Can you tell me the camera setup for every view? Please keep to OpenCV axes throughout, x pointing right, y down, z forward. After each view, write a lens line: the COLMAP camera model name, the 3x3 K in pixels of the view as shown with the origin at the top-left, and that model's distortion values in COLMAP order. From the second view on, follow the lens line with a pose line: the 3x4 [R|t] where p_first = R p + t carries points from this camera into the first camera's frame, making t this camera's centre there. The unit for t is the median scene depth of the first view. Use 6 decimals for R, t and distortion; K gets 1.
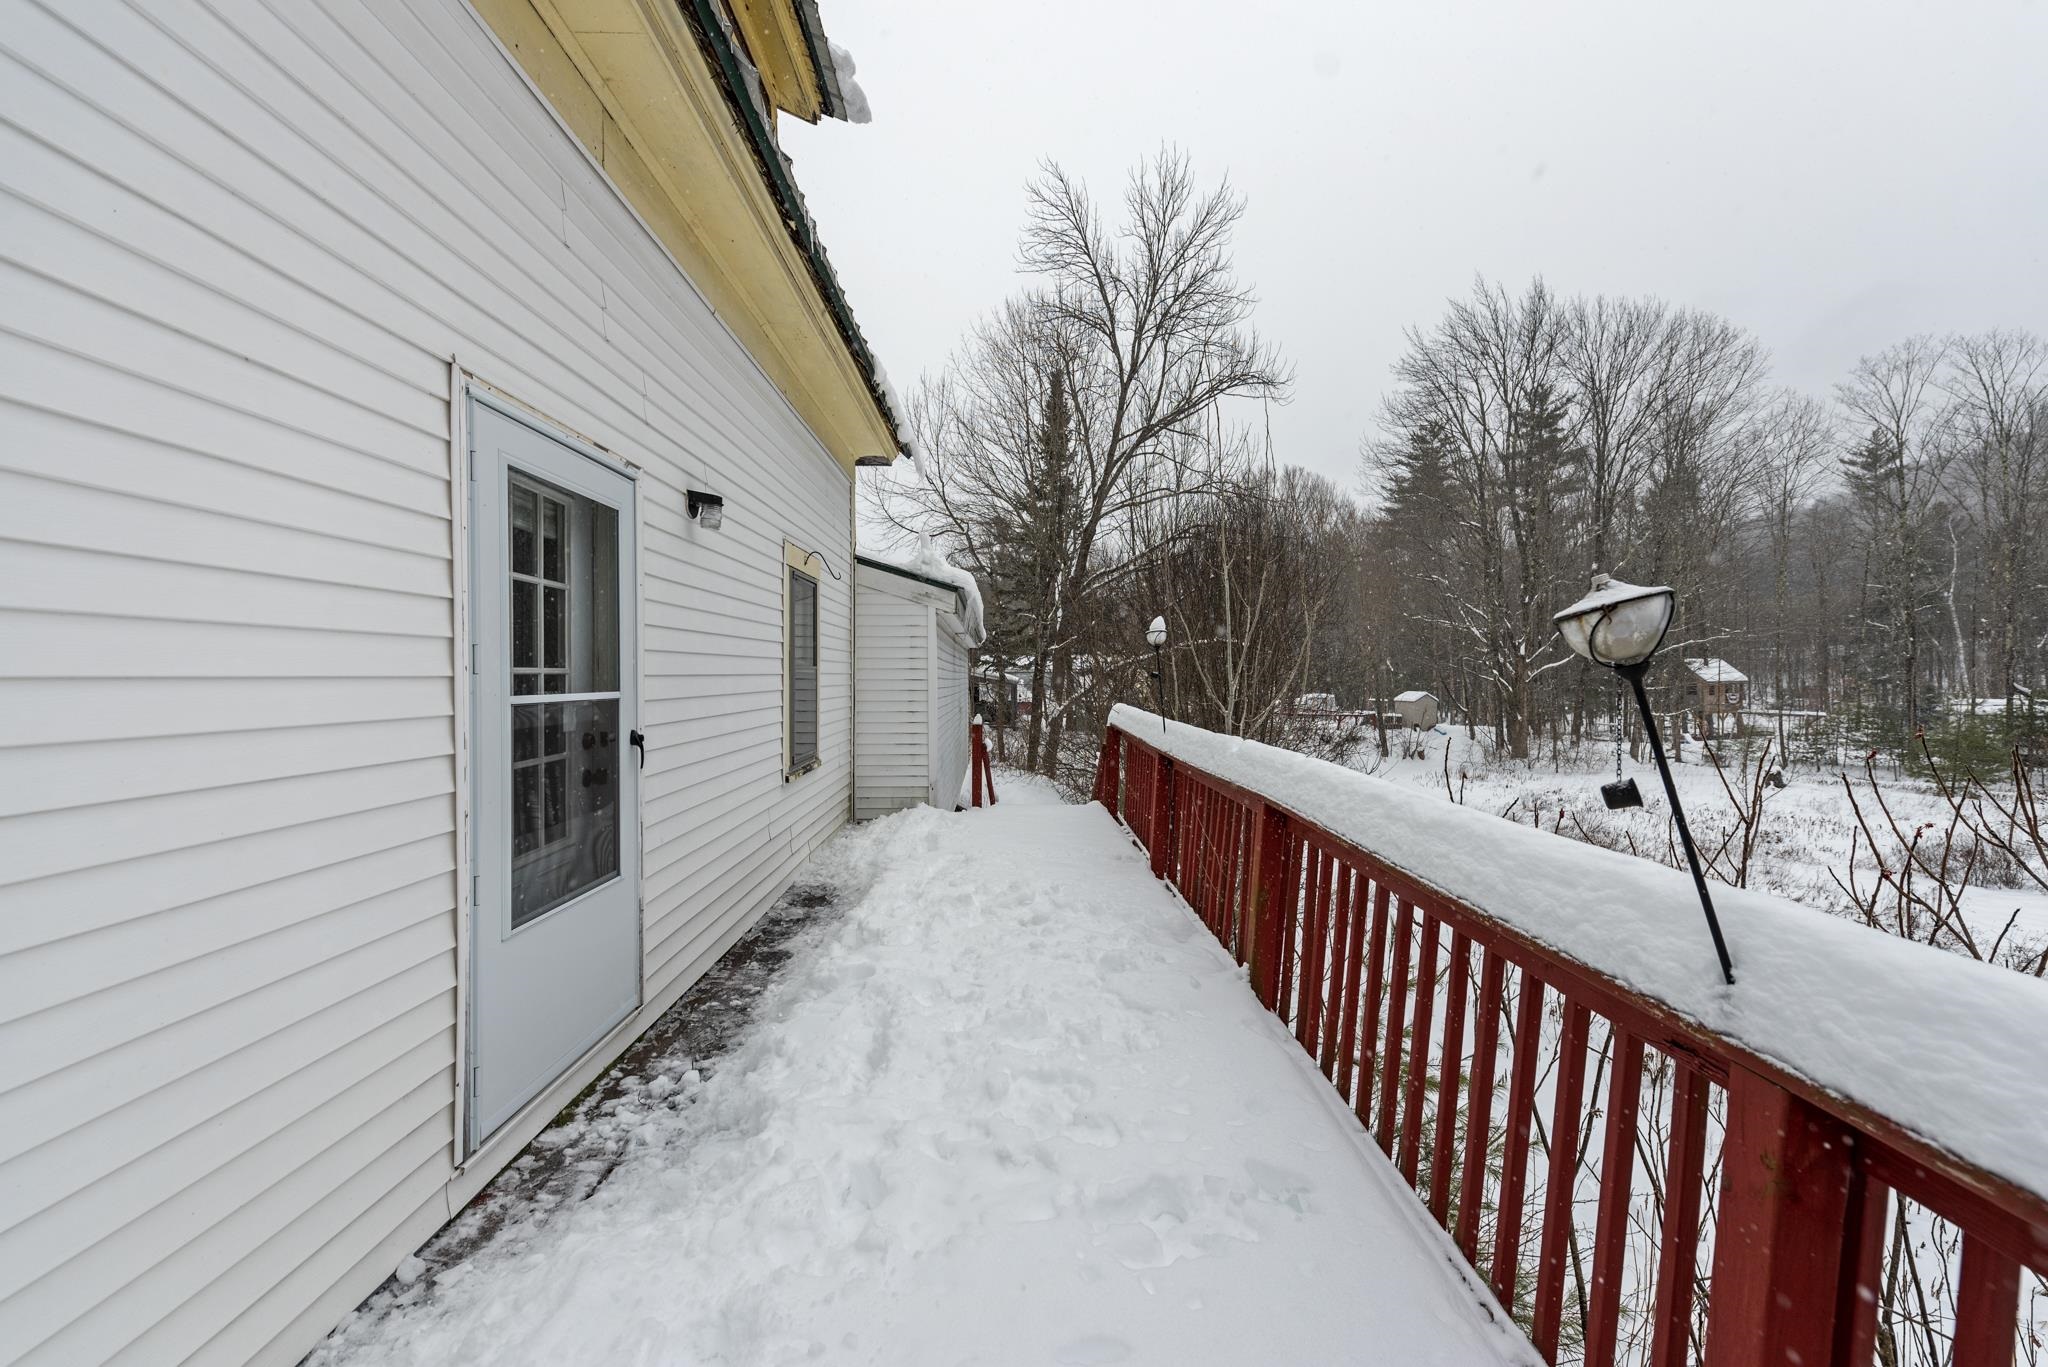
lens RADIAL K [[810.6, 0, 1021.7], [0, 810.6, 678.9], [0, 0, 1]] dist [0.008046, 0.000246]
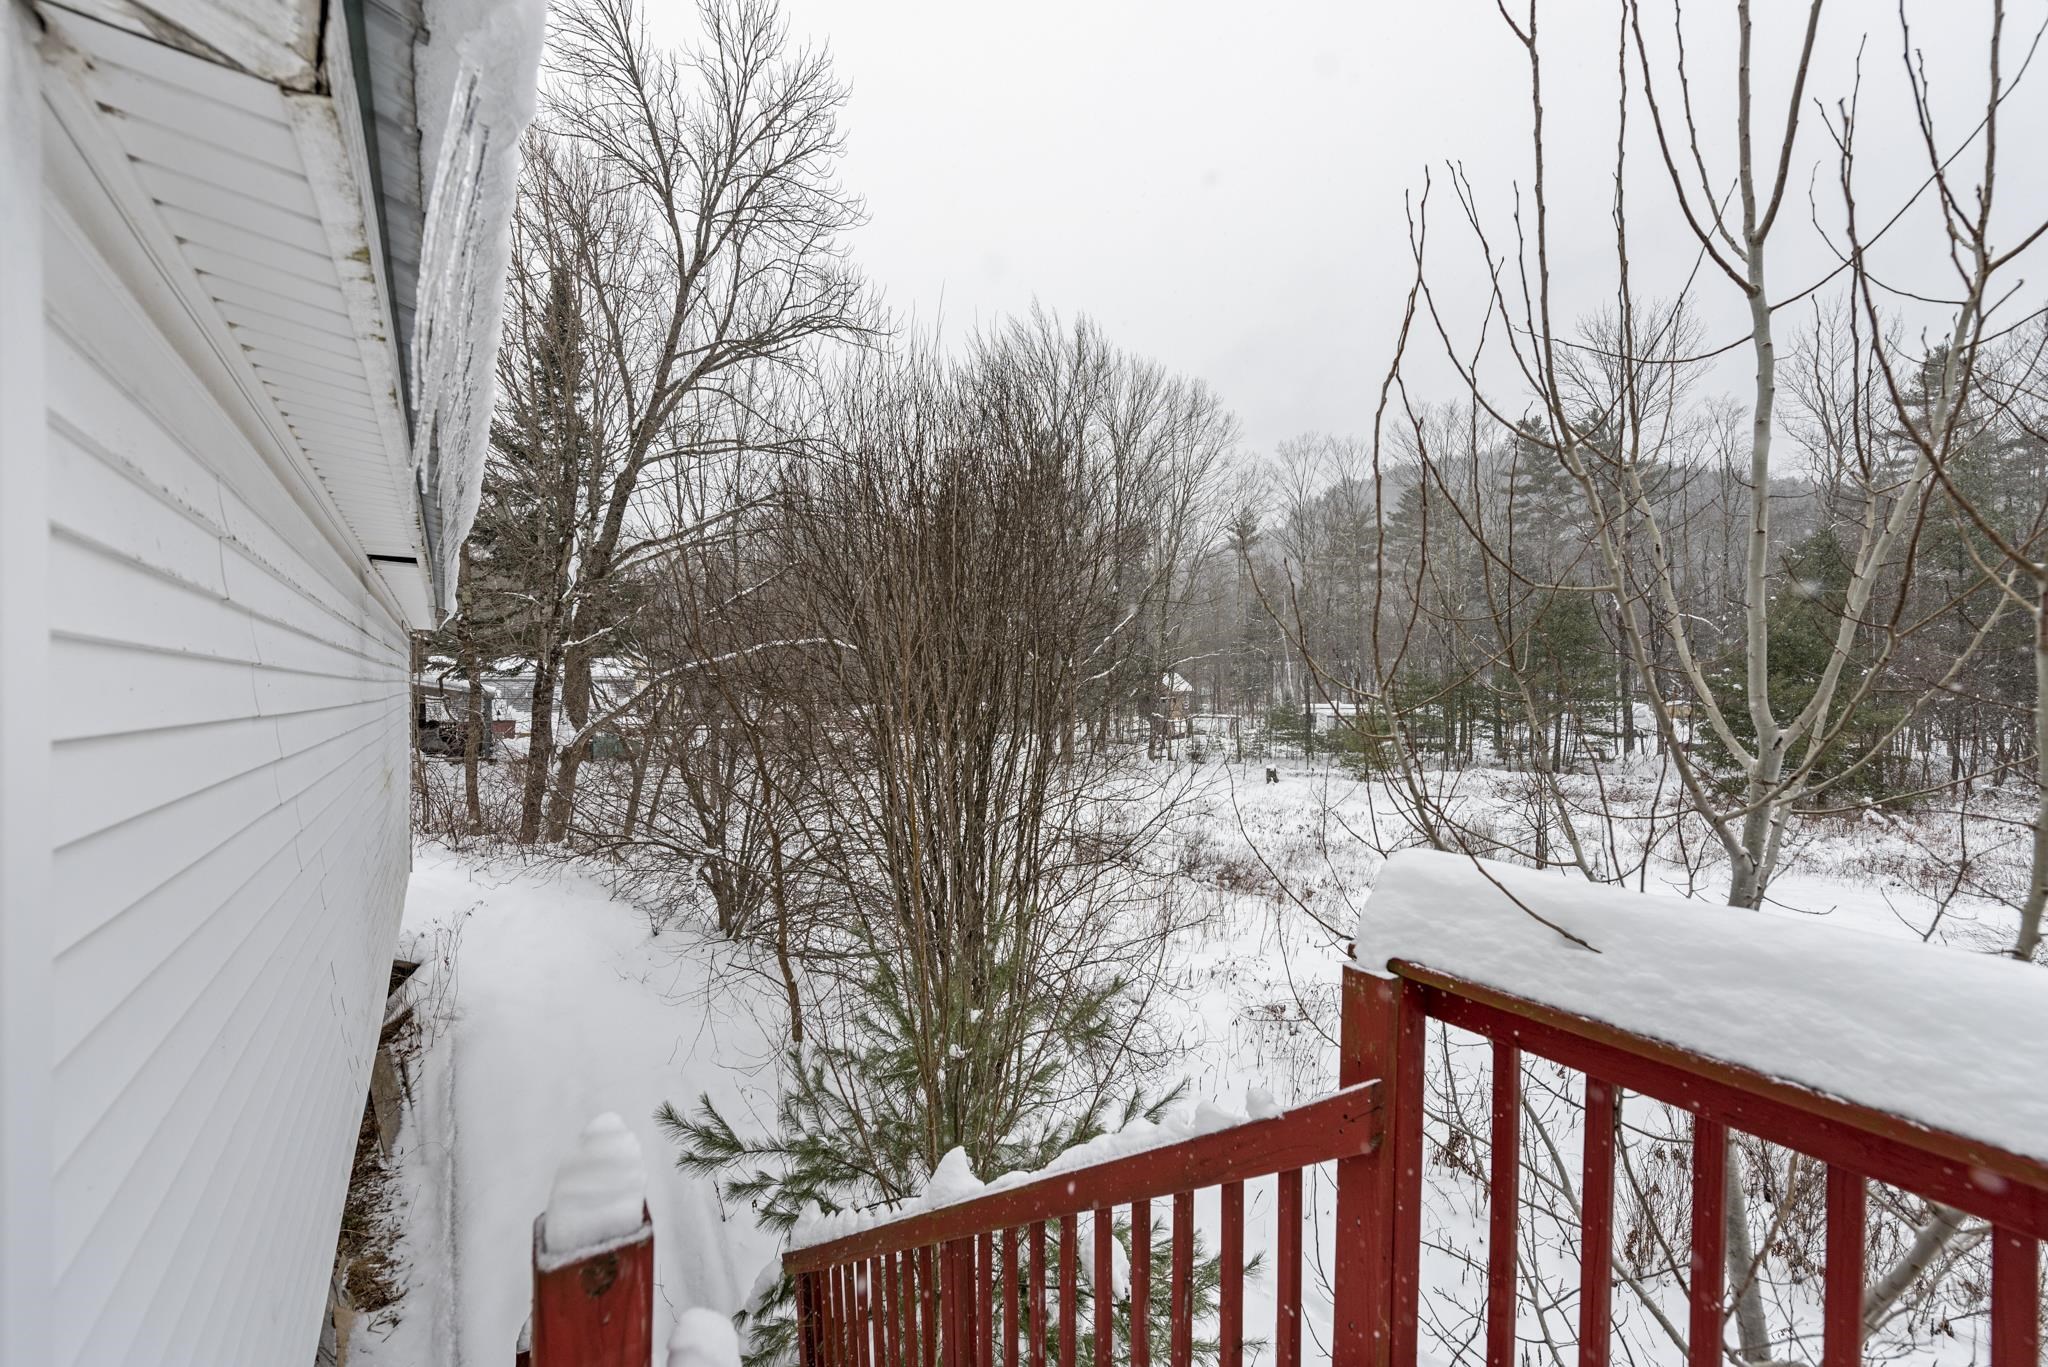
lens RADIAL K [[810.6, 0, 1036.3], [0, 810.6, 686.9], [0, 0, 1]] dist [0.008046, 0.000246]
pose [[0.828949, 0.000923, 0.559323, -0.016907], [0.000011, 0.999999, -0.001666, -0.002300], [-0.559324, 0.001388, 0.828948, 0.223082]]
